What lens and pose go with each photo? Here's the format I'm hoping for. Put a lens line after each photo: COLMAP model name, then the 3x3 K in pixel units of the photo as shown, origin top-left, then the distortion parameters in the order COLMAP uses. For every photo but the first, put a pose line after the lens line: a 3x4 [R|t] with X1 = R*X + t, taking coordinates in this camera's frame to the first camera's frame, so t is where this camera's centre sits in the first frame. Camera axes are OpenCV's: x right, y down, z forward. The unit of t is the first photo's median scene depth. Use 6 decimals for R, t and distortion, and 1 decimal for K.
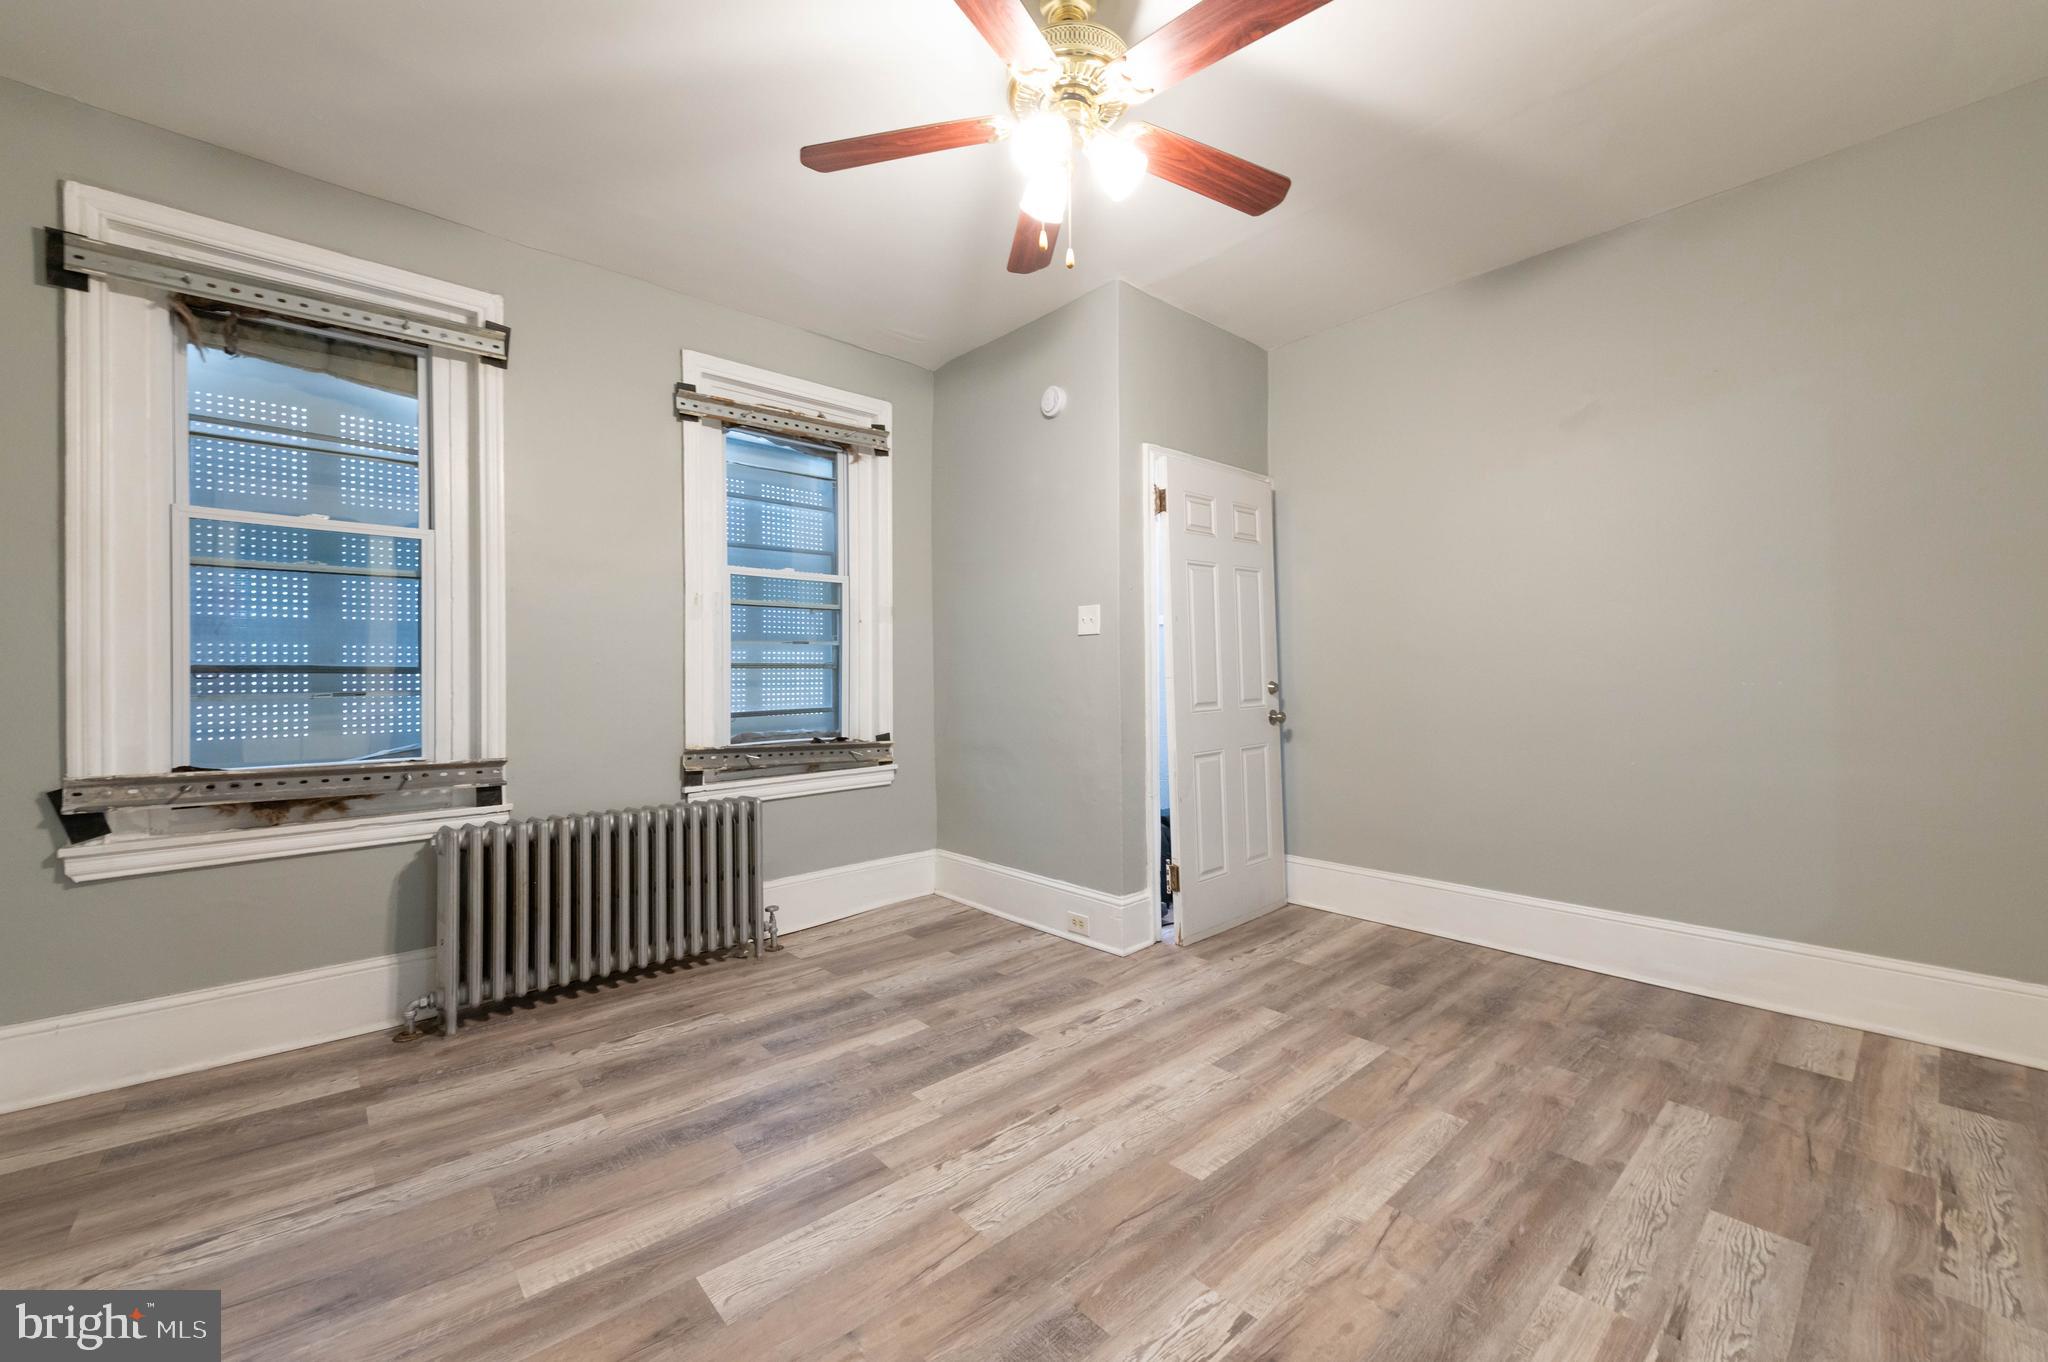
lens RADIAL K [[807.9, 0, 1031.9], [0, 807.9, 672.8], [0, 0, 1]] dist [0.016549, -0.004613]
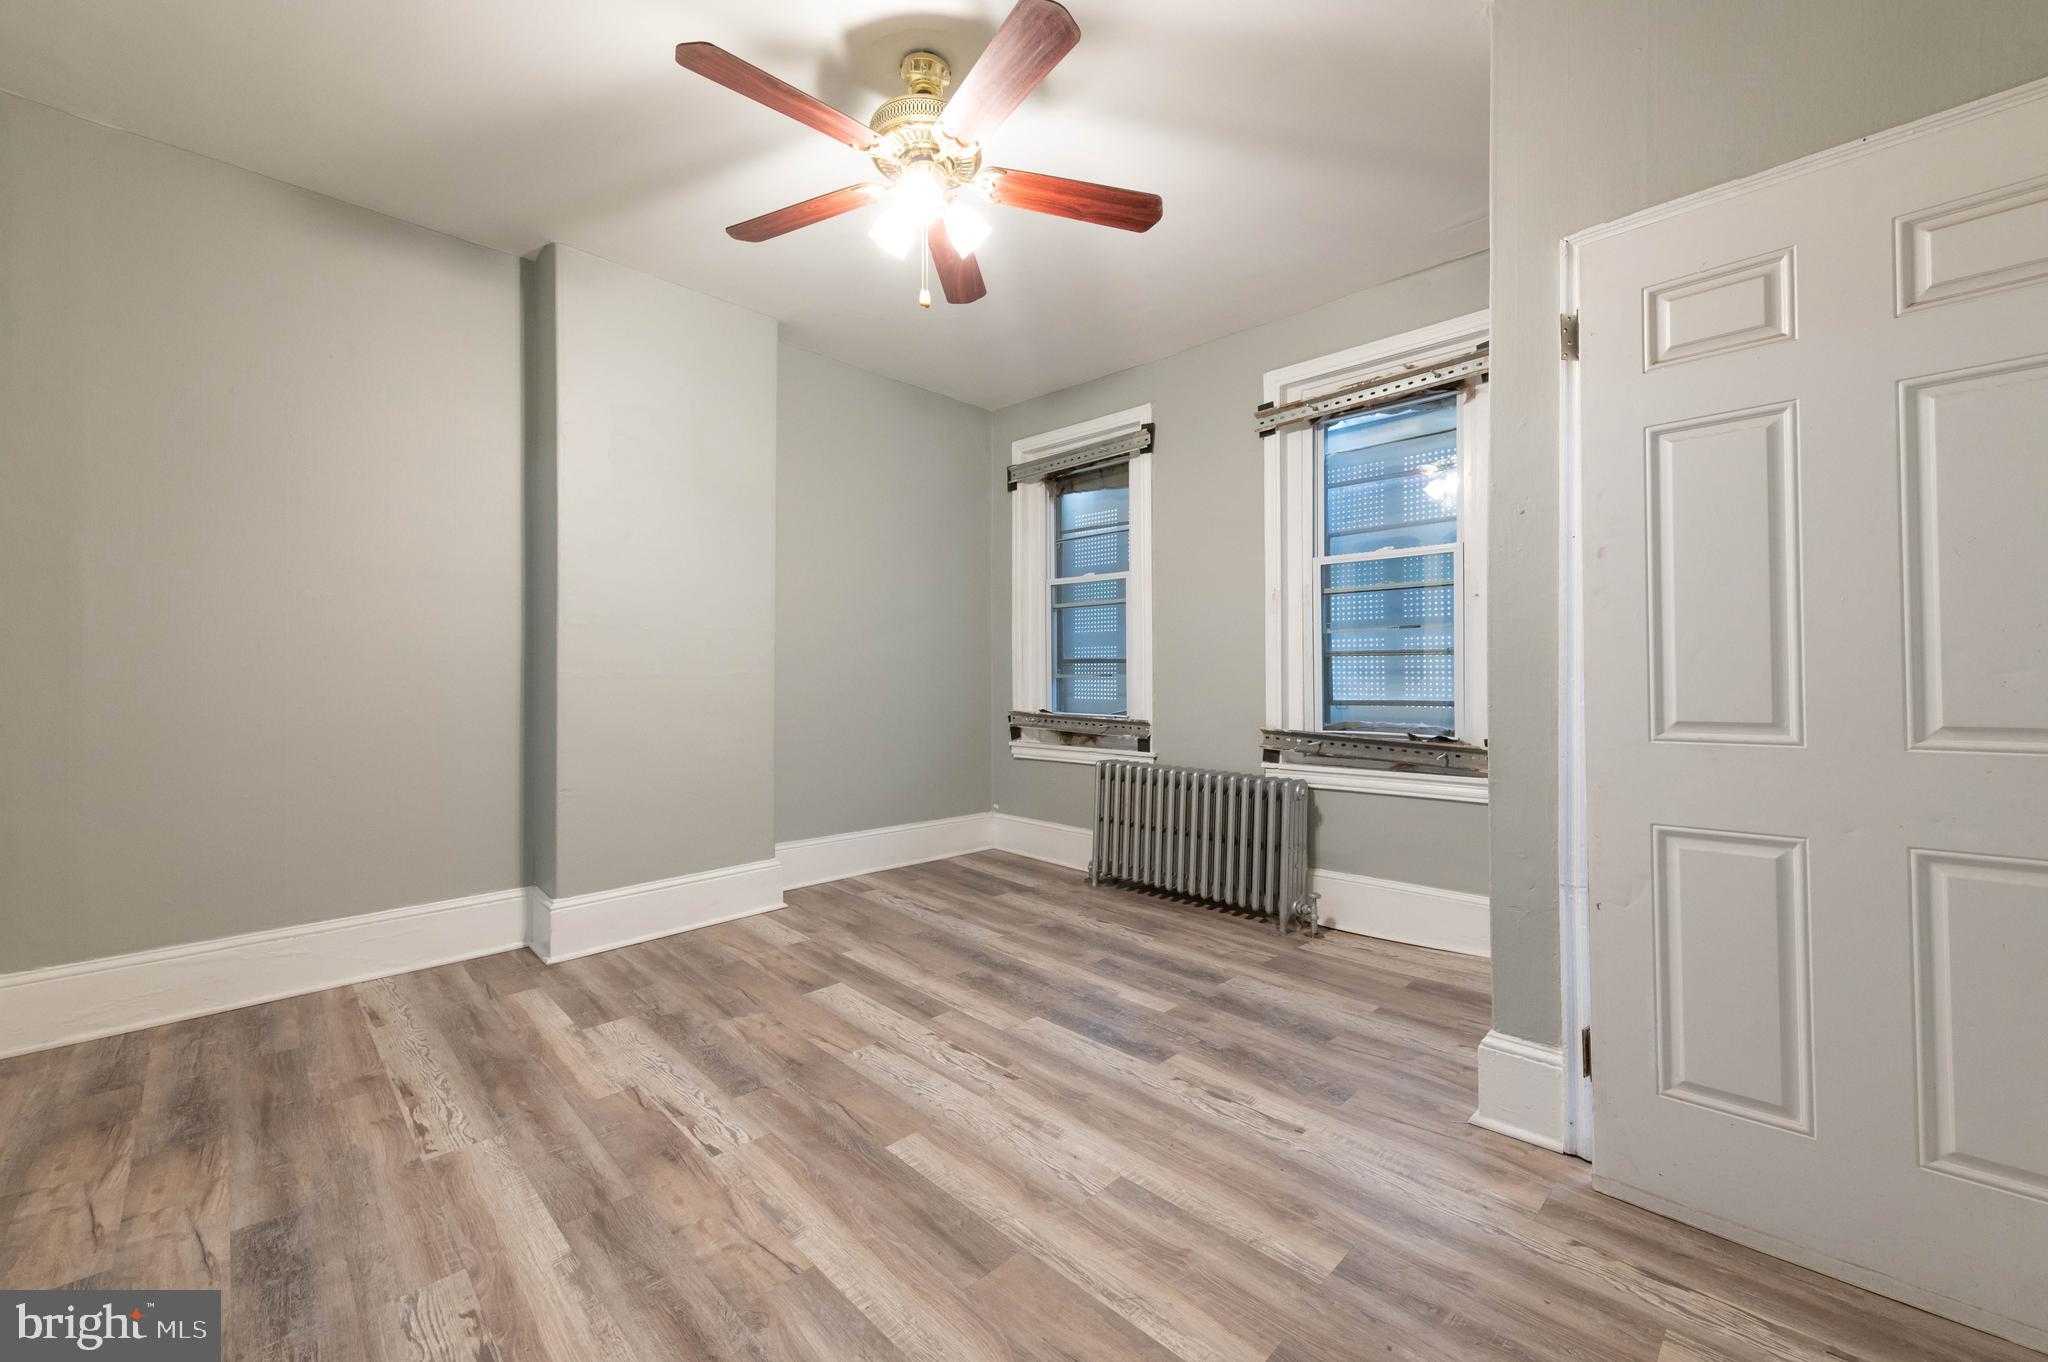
lens RADIAL K [[807.9, 0, 1031.6], [0, 807.9, 672.4], [0, 0, 1]] dist [0.016549, -0.004613]
pose [[0.055992, 0.010493, -0.998376, 0.888753], [0.006962, 0.999916, 0.010900, 0.001260], [0.998407, -0.007561, 0.055914, 0.801550]]
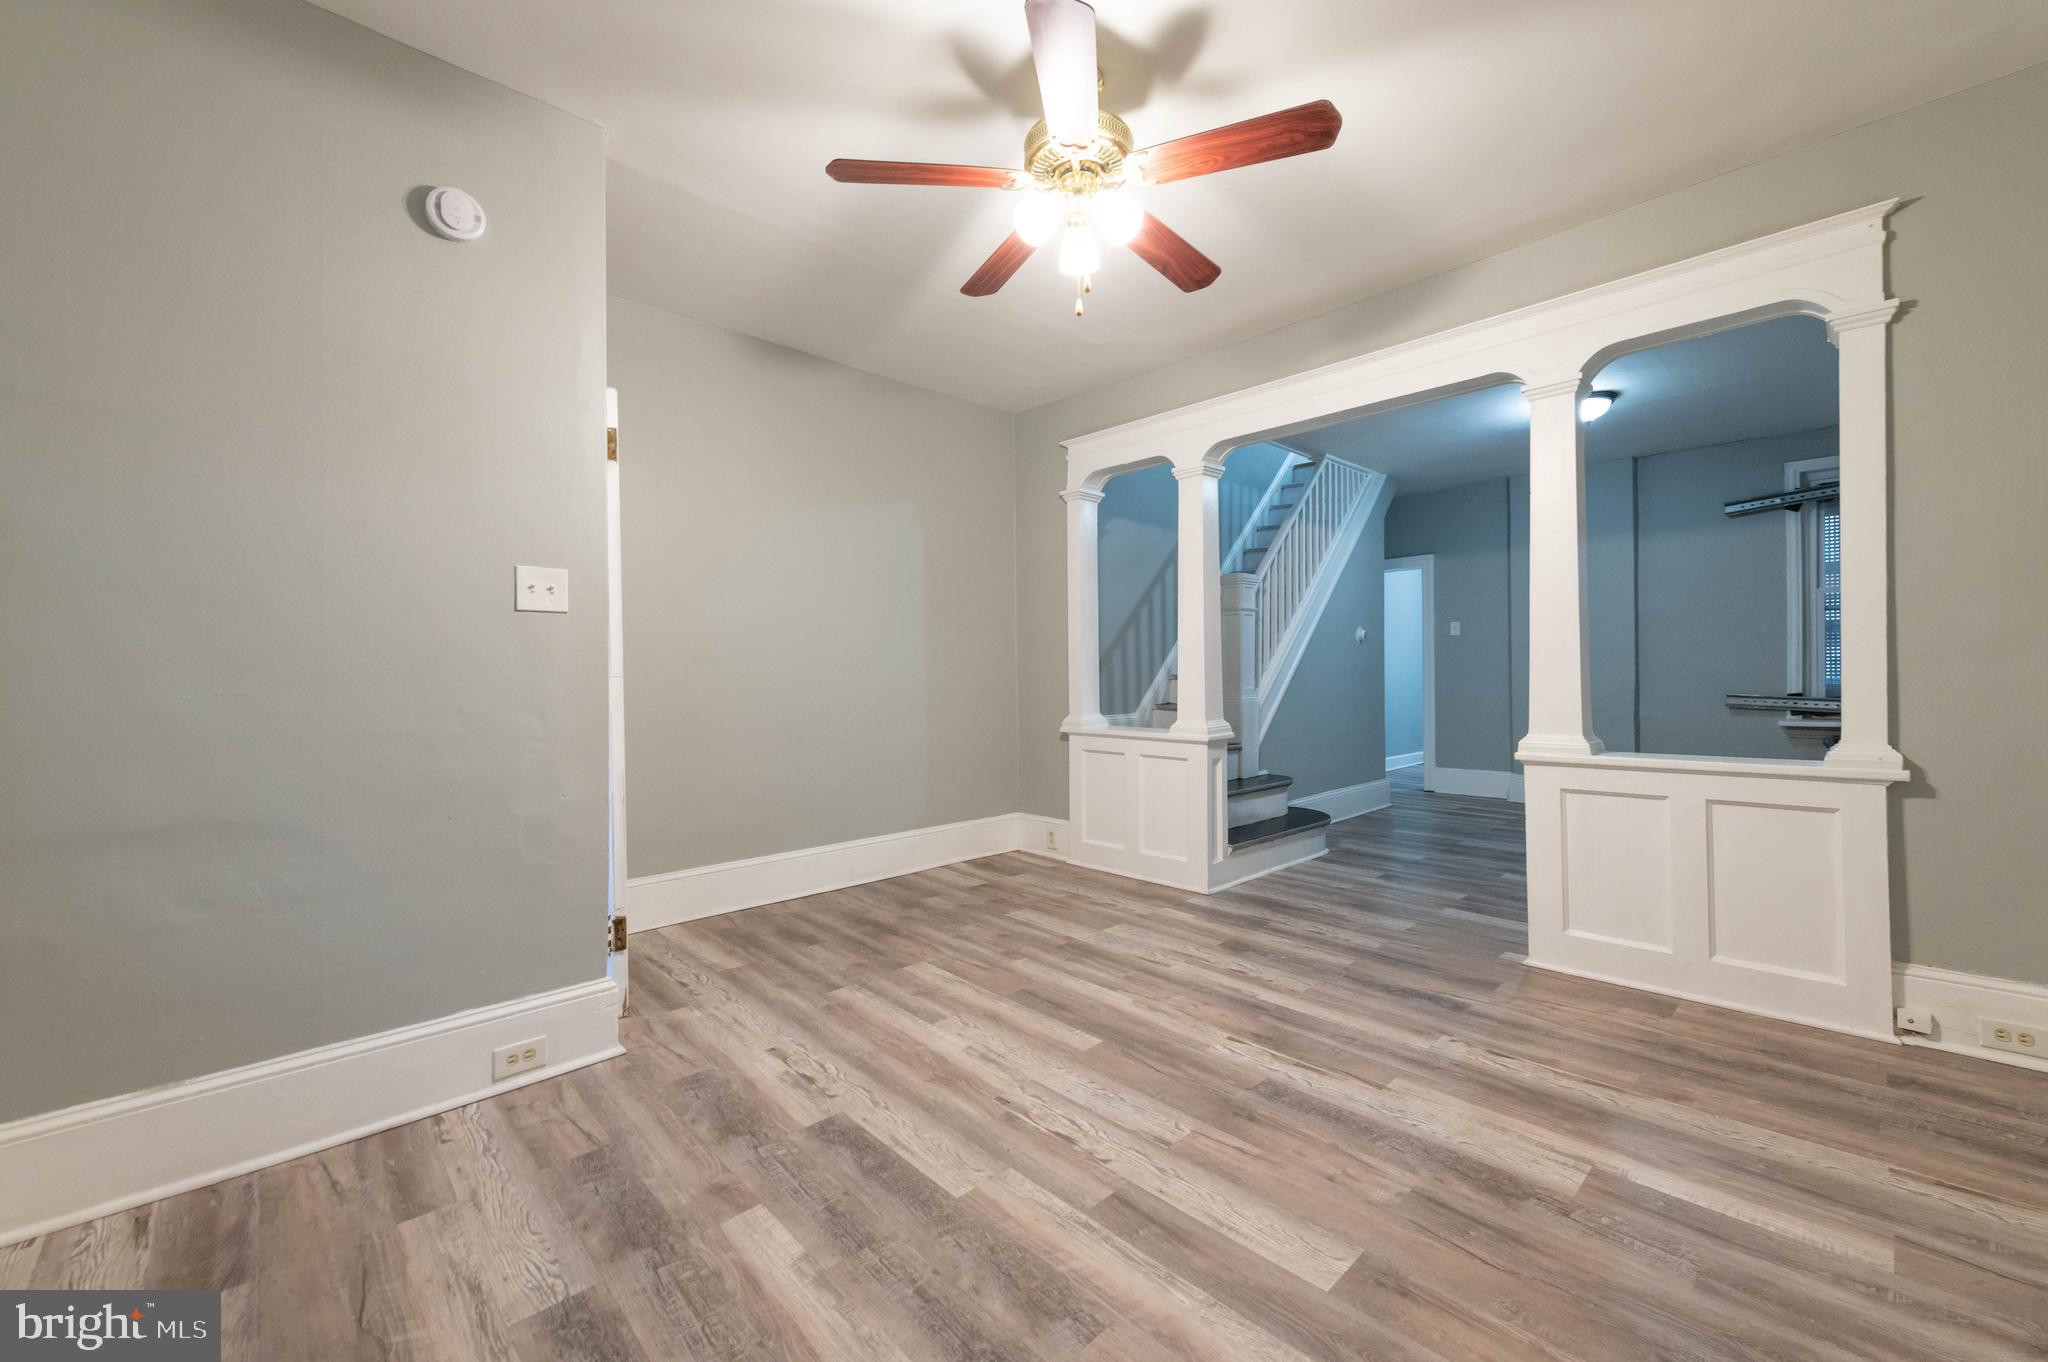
lens RADIAL K [[807.9, 0, 1033.9], [0, 807.9, 671.2], [0, 0, 1]] dist [0.016549, -0.004613]
pose [[-0.033406, 0.013289, 0.999354, -0.814451], [0.002429, 0.999910, -0.013215, 0.016023], [-0.999439, 0.001986, -0.033435, 0.819808]]
